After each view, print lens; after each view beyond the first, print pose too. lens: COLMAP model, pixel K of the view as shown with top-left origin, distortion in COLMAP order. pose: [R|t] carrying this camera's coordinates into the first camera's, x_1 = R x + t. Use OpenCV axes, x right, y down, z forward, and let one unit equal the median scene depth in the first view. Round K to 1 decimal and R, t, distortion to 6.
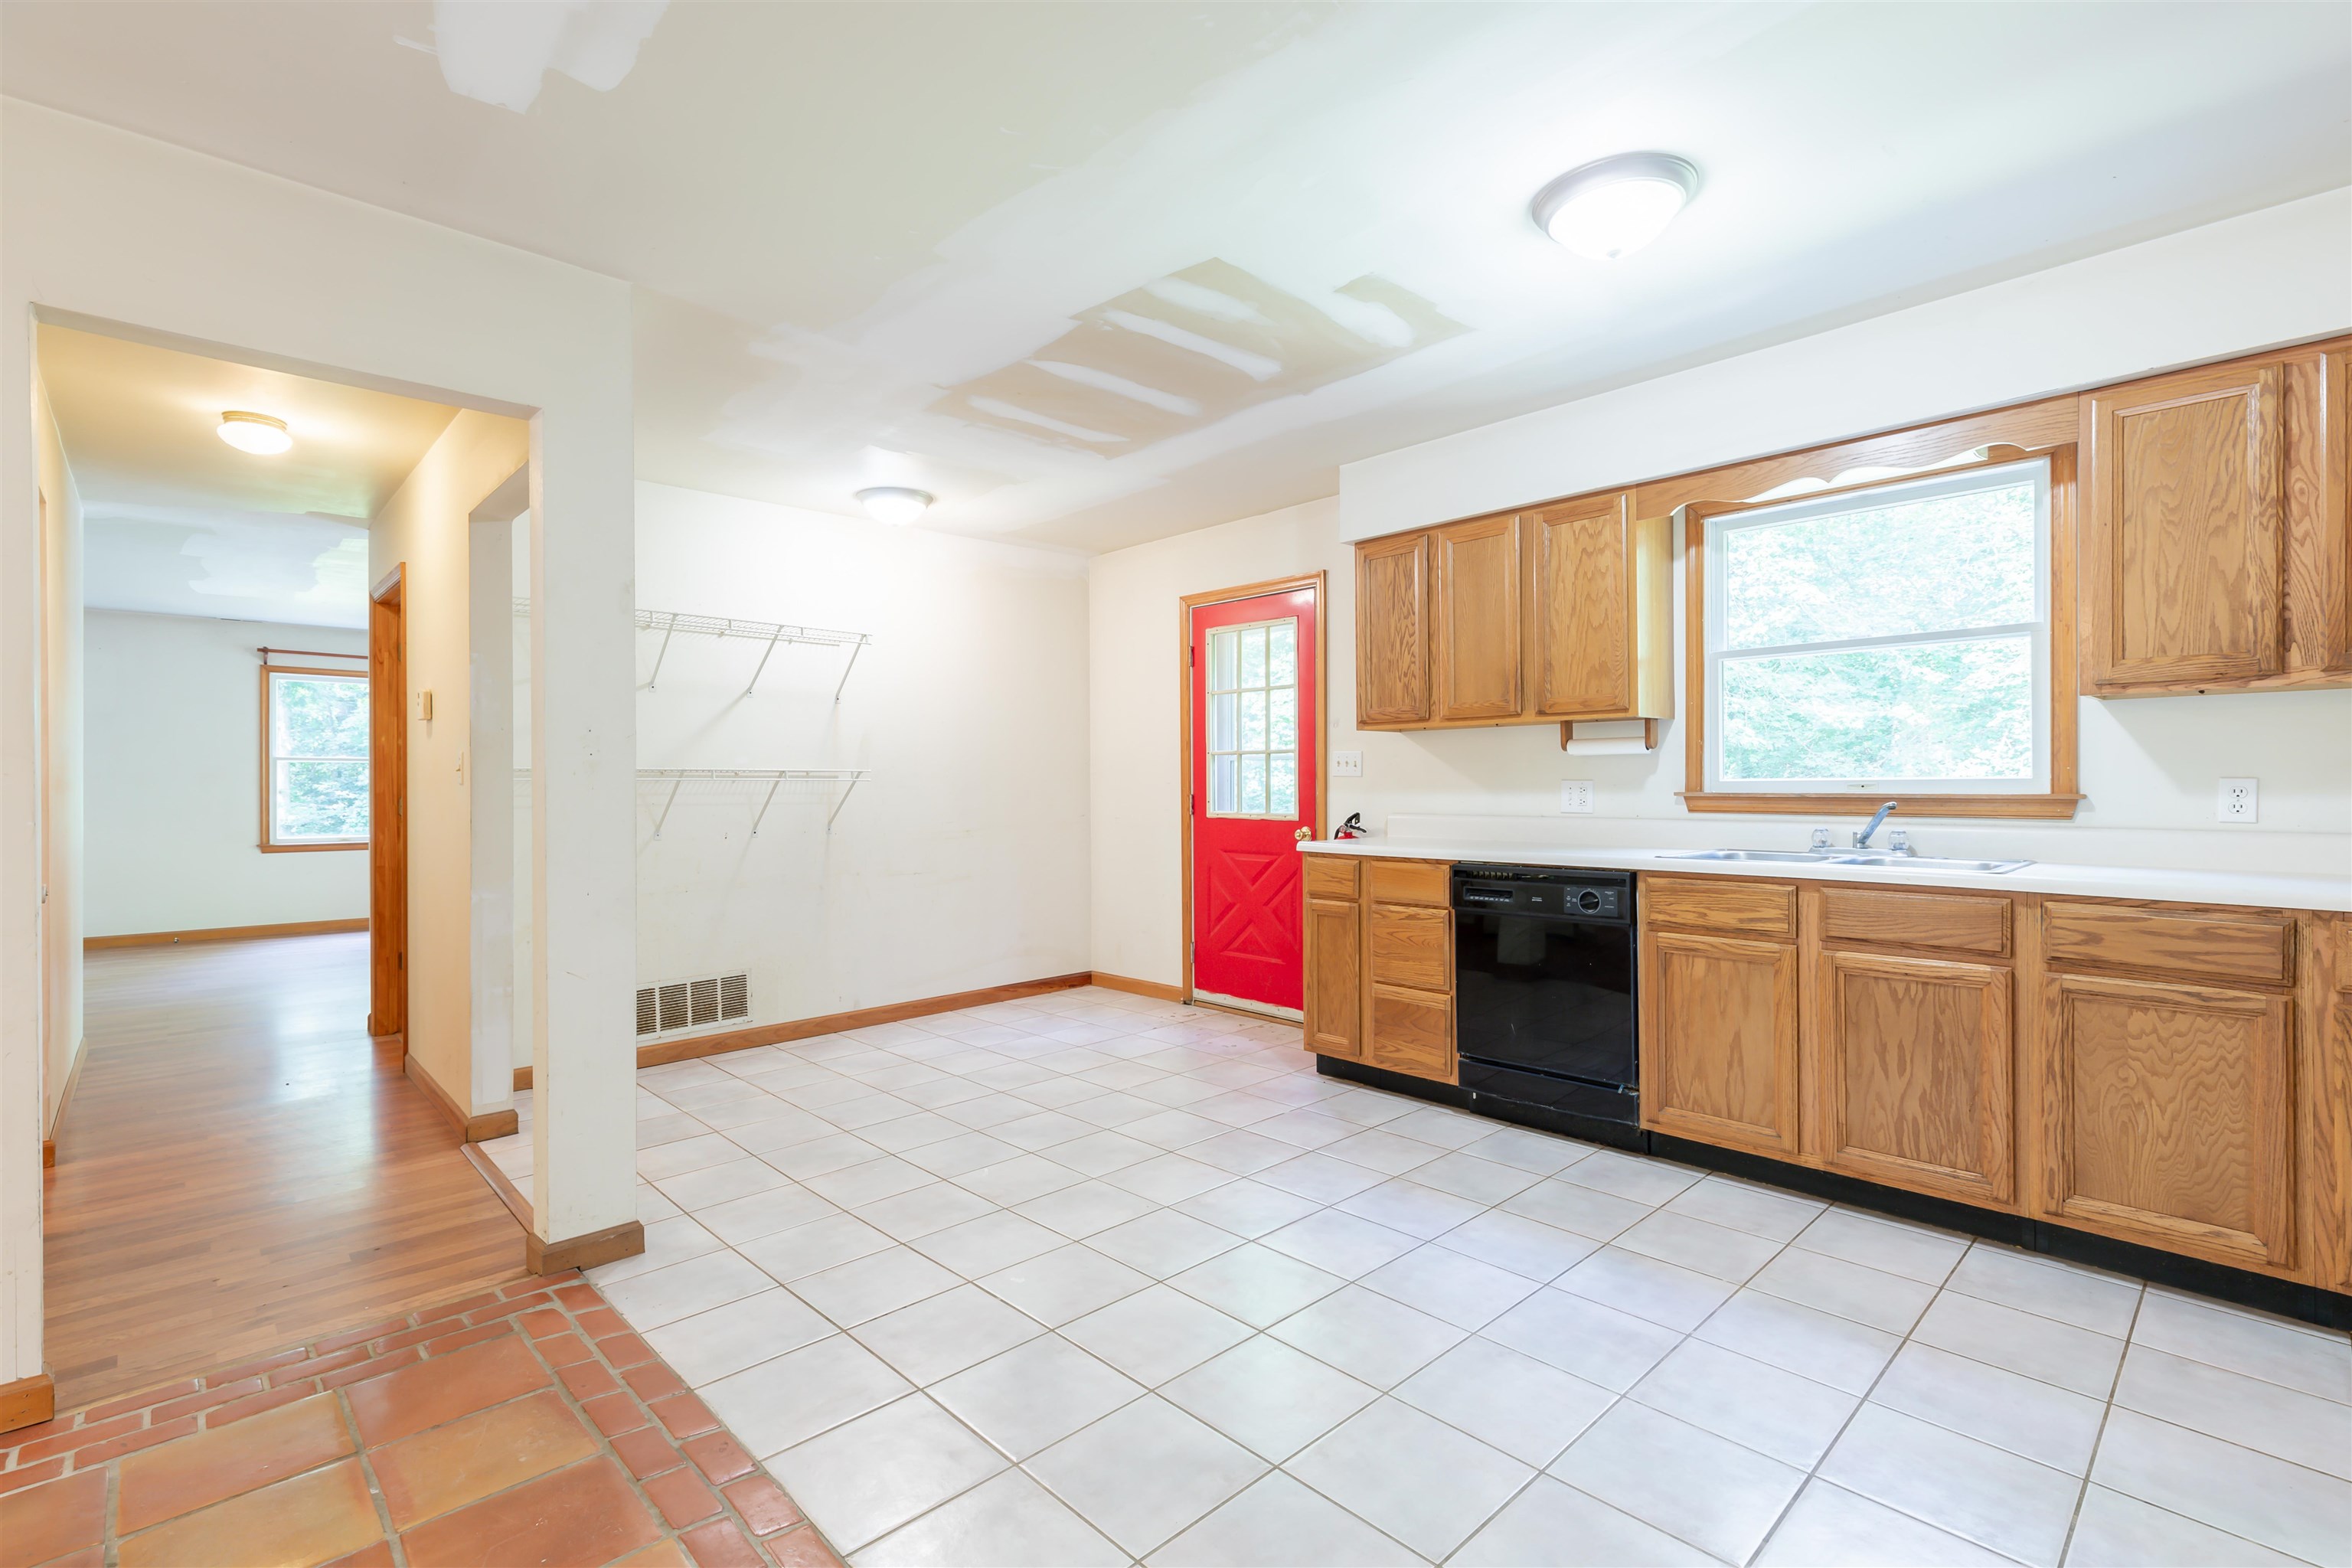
lens RADIAL K [[1060.5, 0, 1172.6], [0, 1060.5, 785.0], [0, 0, 1]] dist [0.006203, -0.000096]
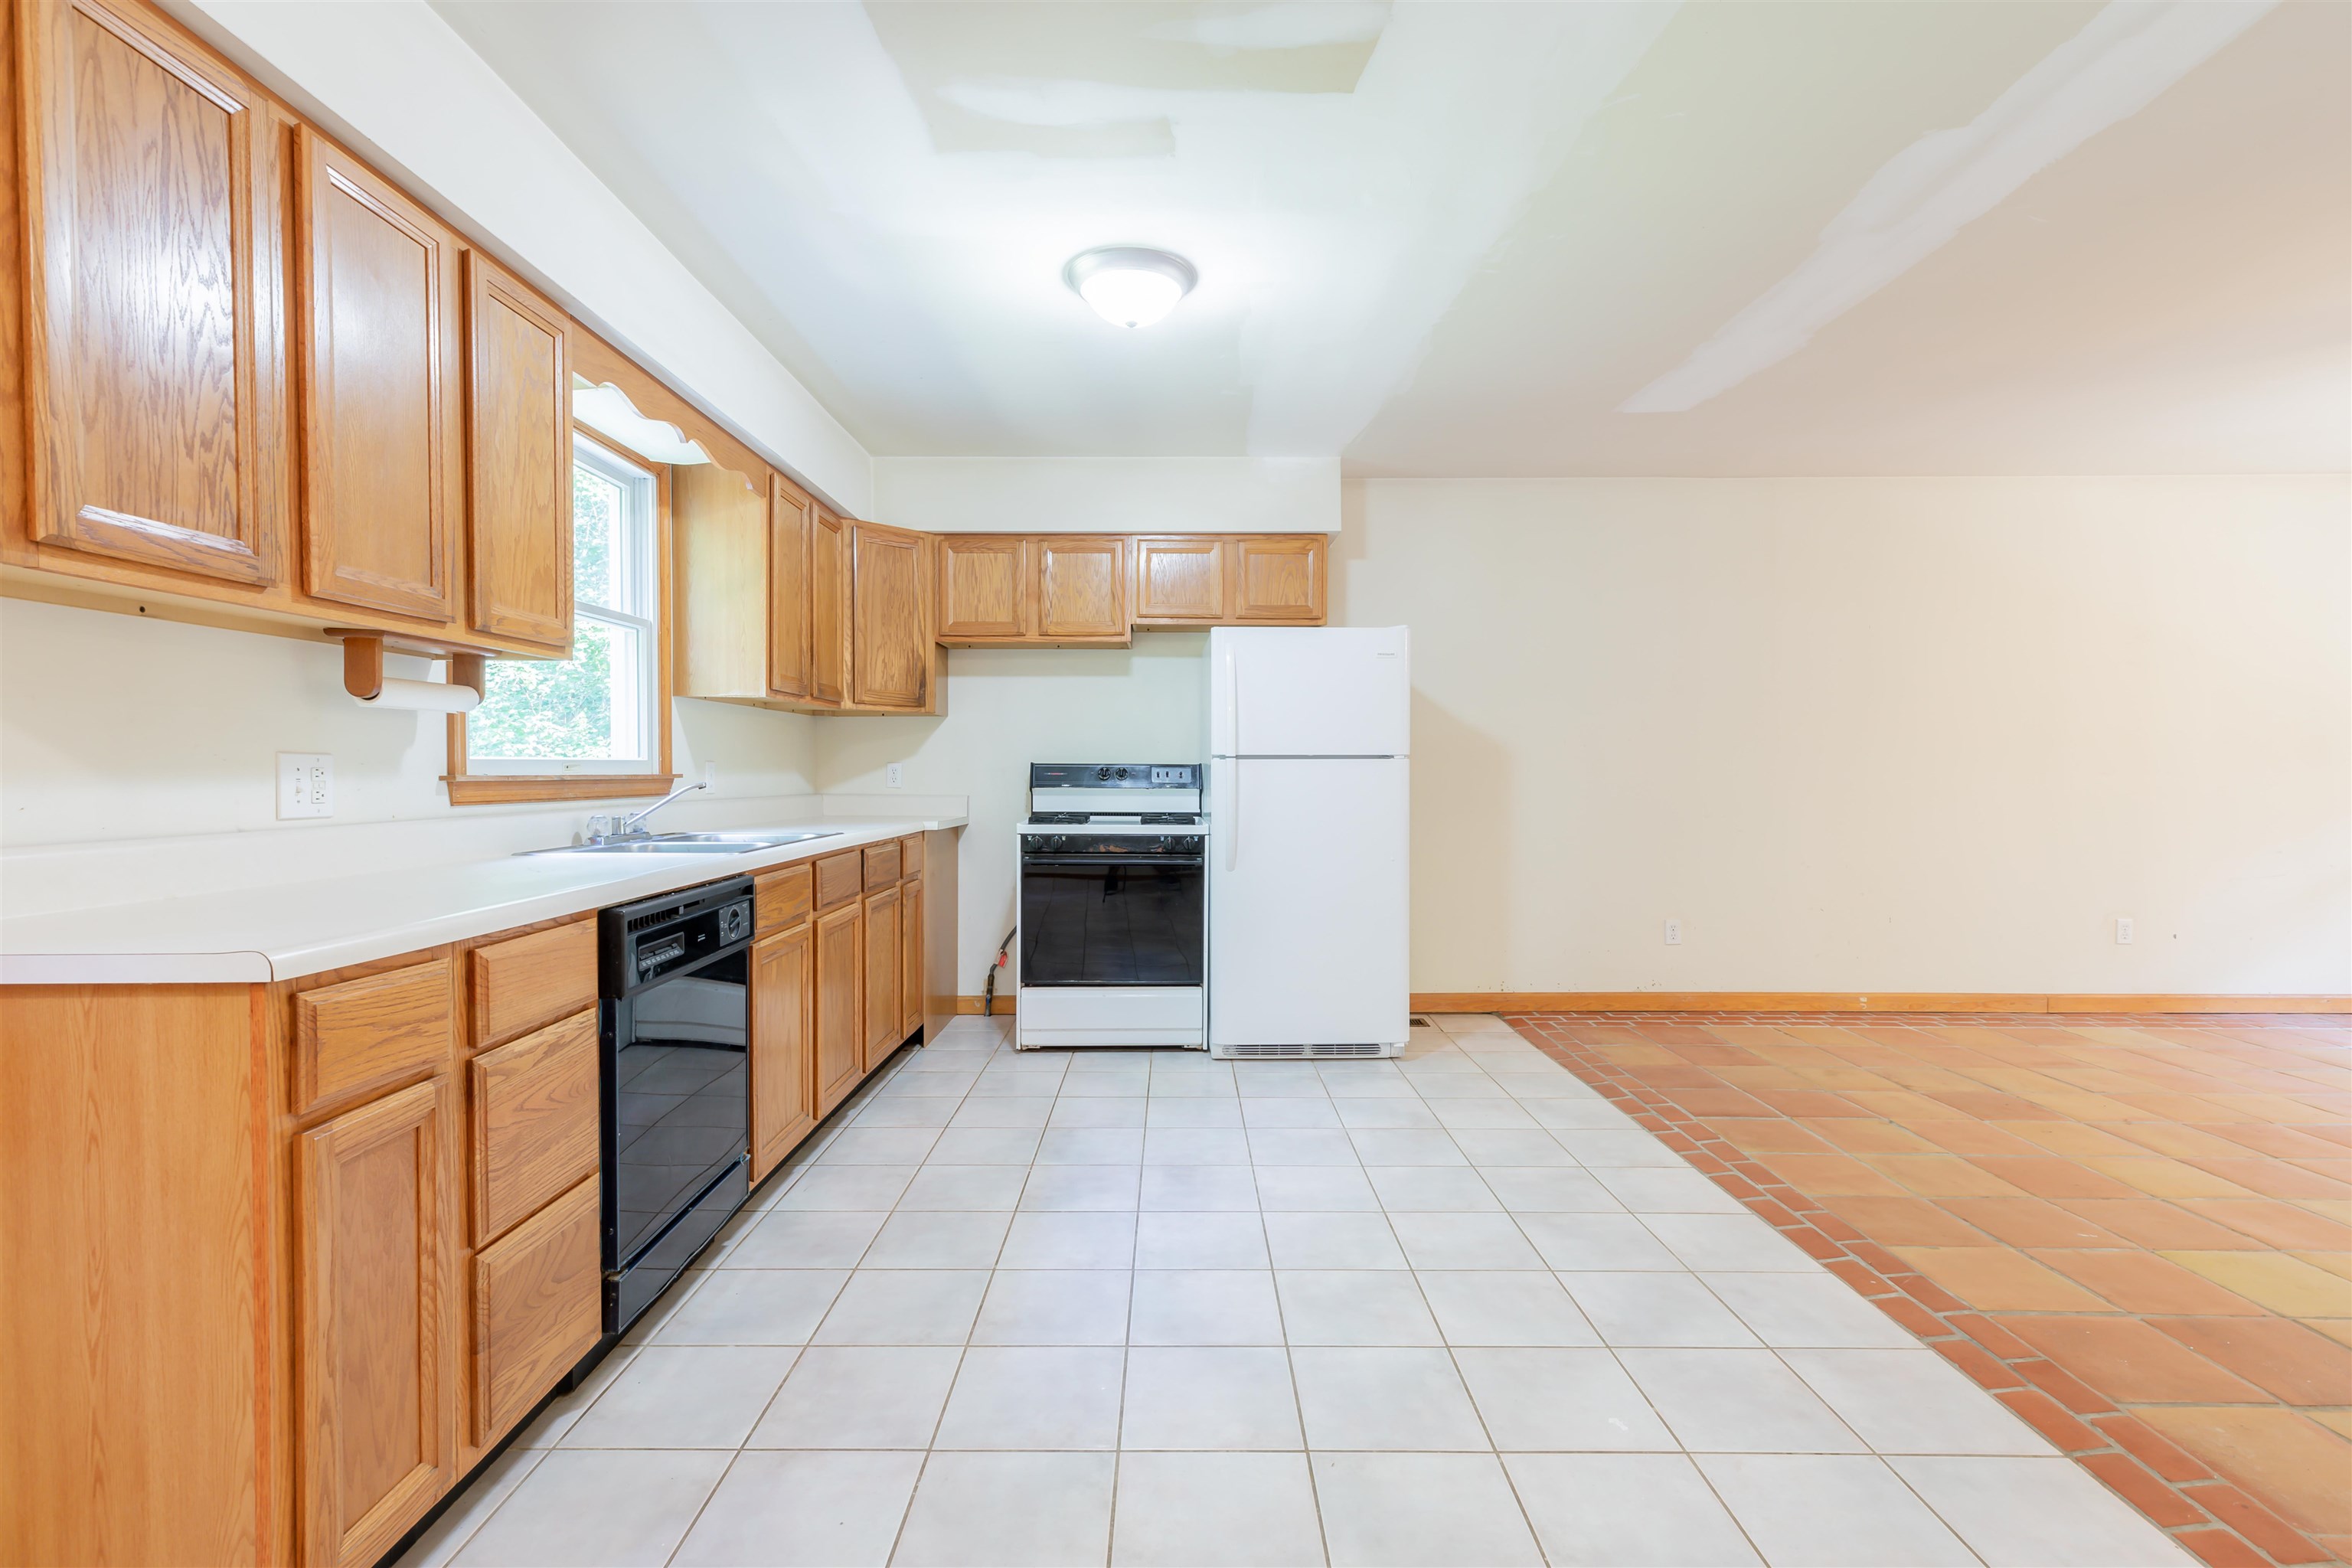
lens RADIAL K [[1060.5, 0, 1172.6], [0, 1060.5, 785.0], [0, 0, 1]] dist [0.006203, -0.000096]
pose [[-0.724318, -0.004584, 0.689451, -0.345420], [0.006403, 0.999890, 0.013374, 0.008257], [-0.689436, 0.014102, -0.724209, 1.398365]]
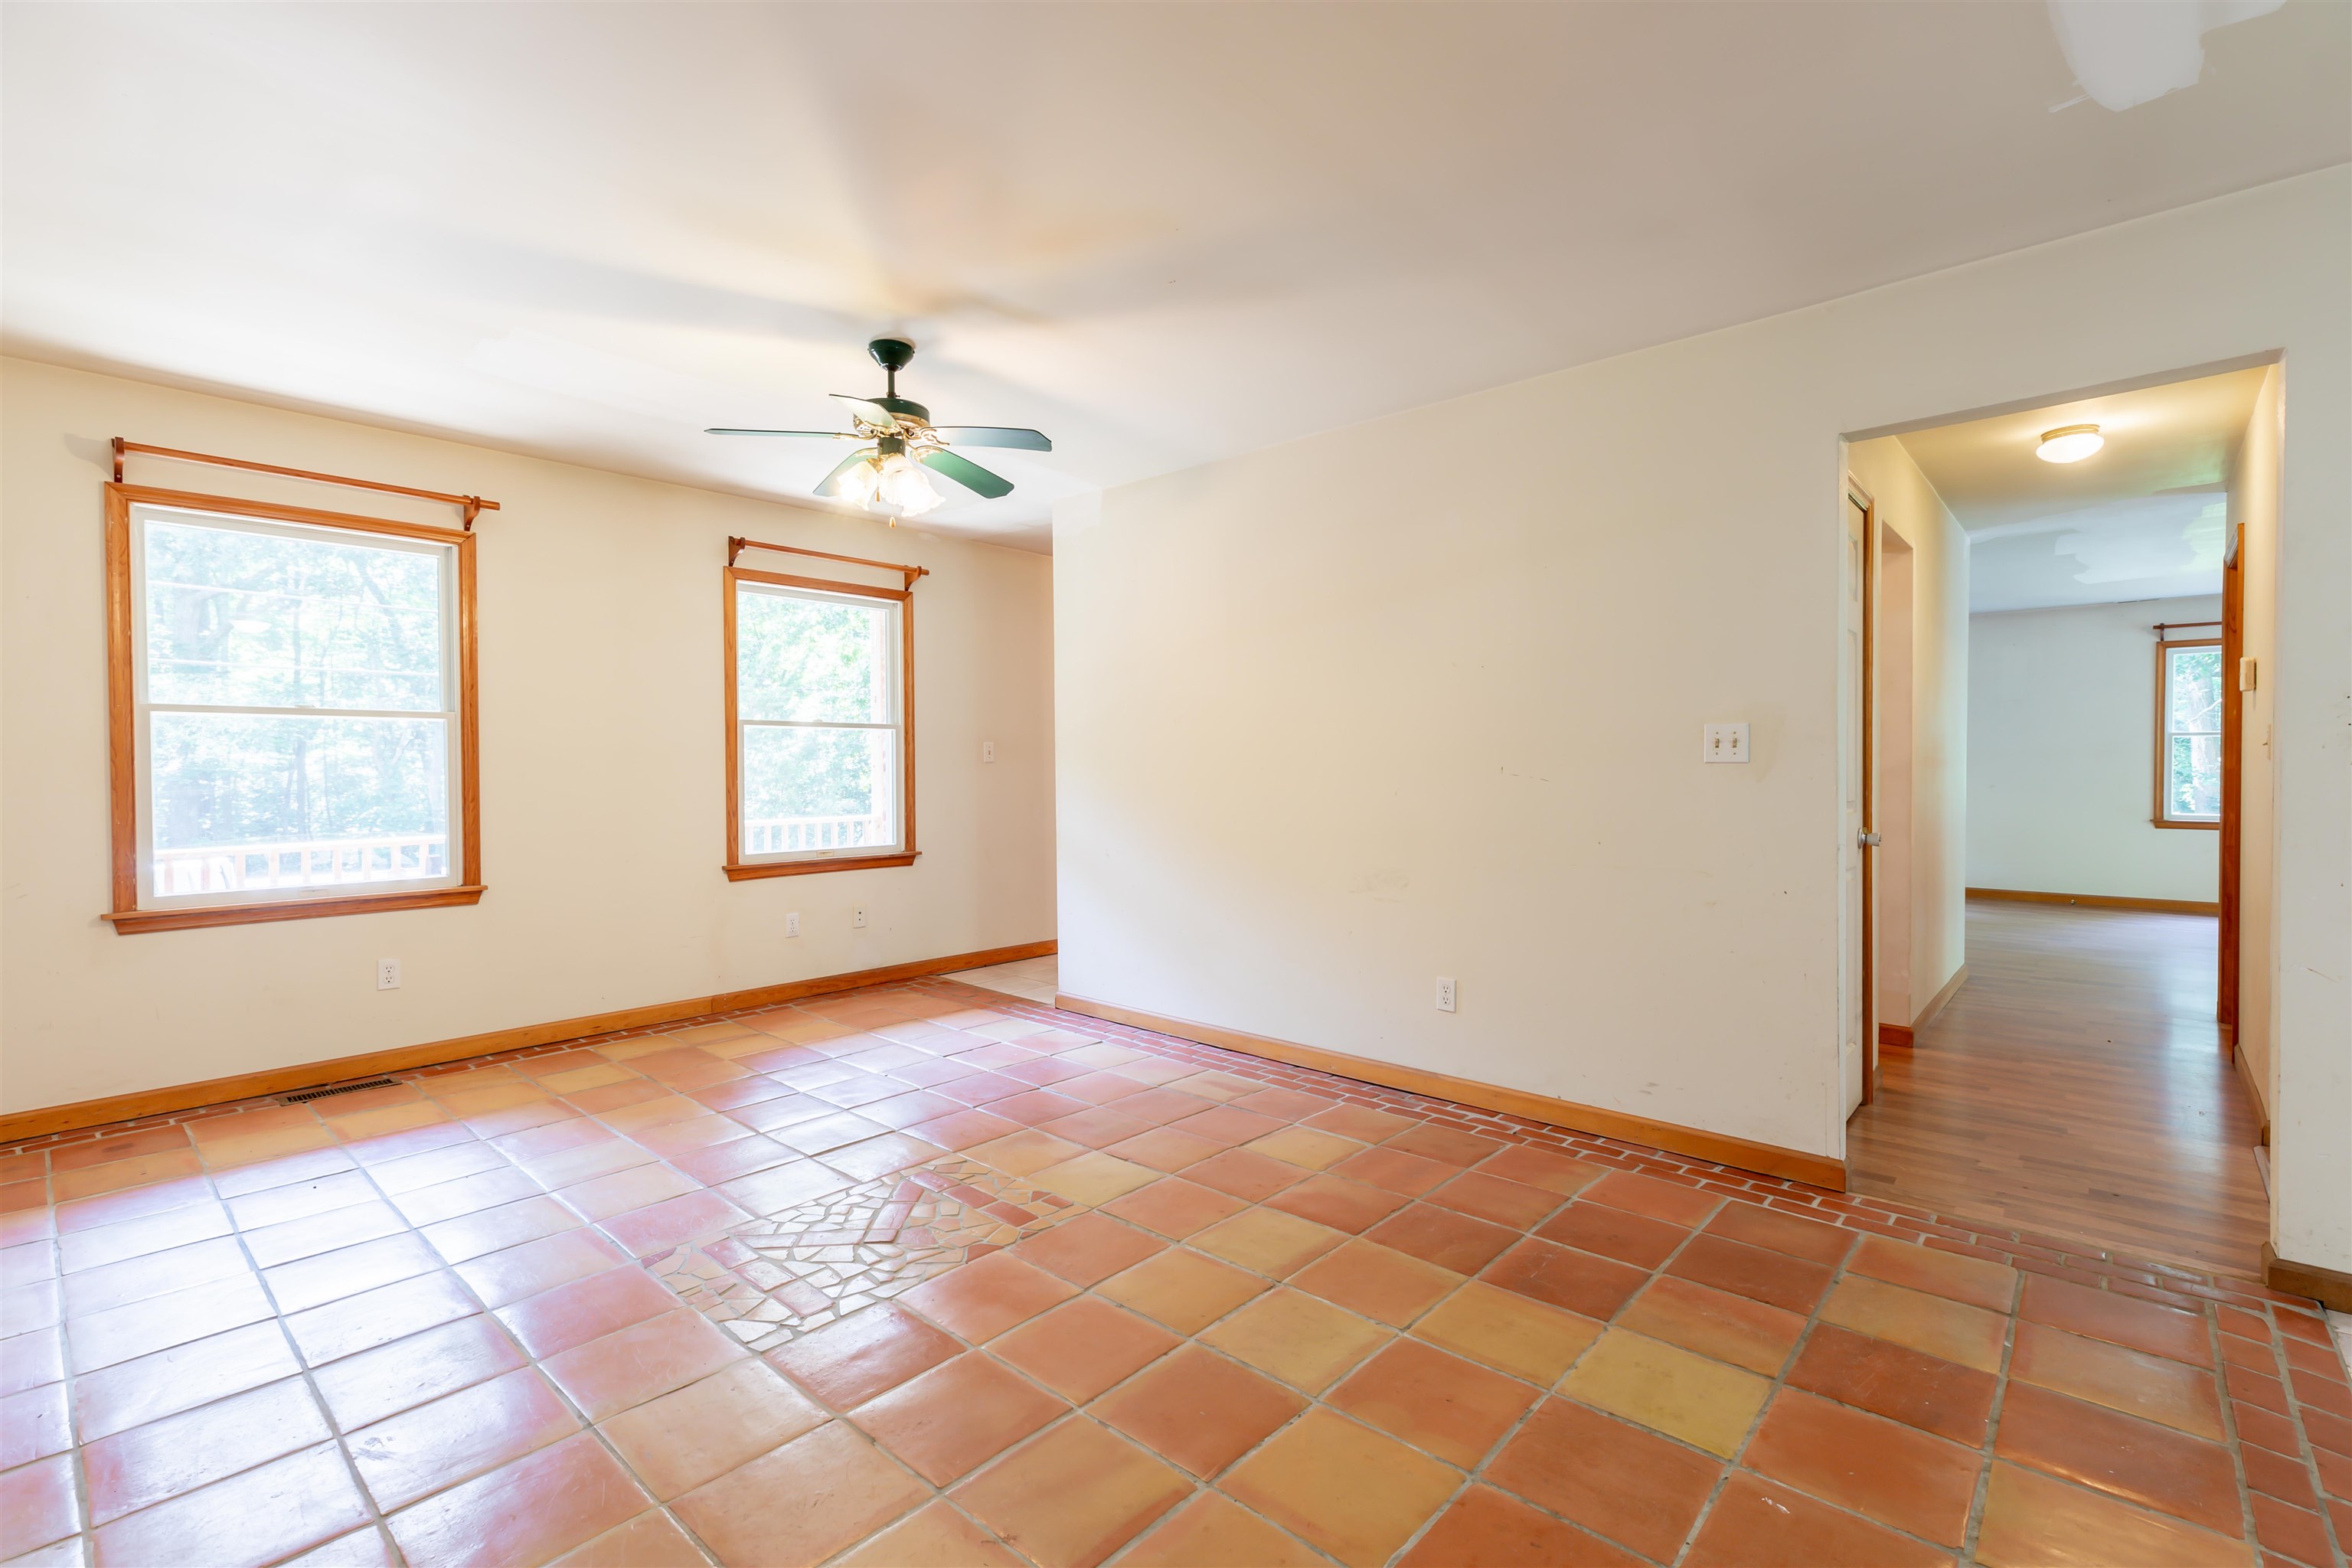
lens RADIAL K [[1060.5, 0, 1172.6], [0, 1060.5, 785.0], [0, 0, 1]] dist [0.006203, -0.000096]
pose [[0.075220, 0.019348, -0.996979, 0.217180], [0.003083, 0.999802, 0.019635, 0.000531], [0.997162, -0.004551, 0.075146, -0.019234]]
